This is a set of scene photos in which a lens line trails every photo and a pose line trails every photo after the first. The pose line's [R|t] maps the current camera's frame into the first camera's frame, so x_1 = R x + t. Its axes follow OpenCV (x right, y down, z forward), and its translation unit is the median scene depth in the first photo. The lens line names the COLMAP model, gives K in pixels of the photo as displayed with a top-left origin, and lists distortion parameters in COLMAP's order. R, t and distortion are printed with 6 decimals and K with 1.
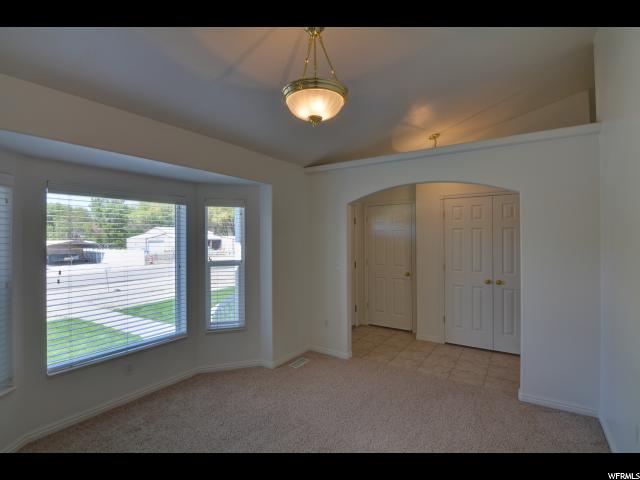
lens RADIAL K [[311.5, 0, 318.4], [0, 311.5, 237.6], [0, 0, 1]] dist [-0.012657, -0.002028]
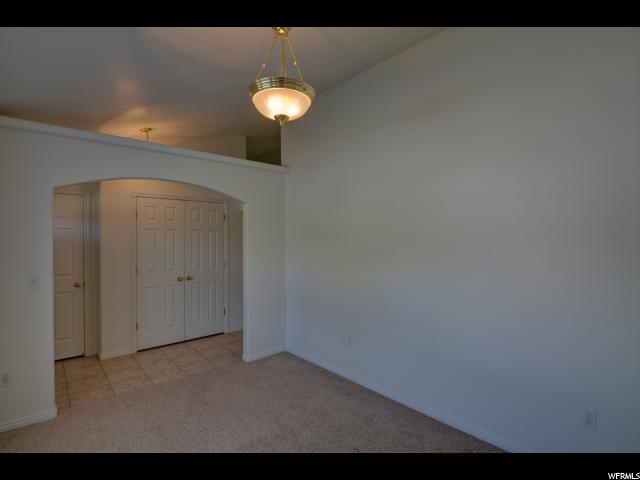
lens RADIAL K [[311.5, 0, 319.0], [0, 311.5, 238.6], [0, 0, 1]] dist [-0.012657, -0.002028]
pose [[0.256799, 0.001147, 0.966464, -0.379963], [-0.001062, 0.999999, -0.000905, 0.001246], [-0.966464, -0.000794, 0.256800, 0.253715]]
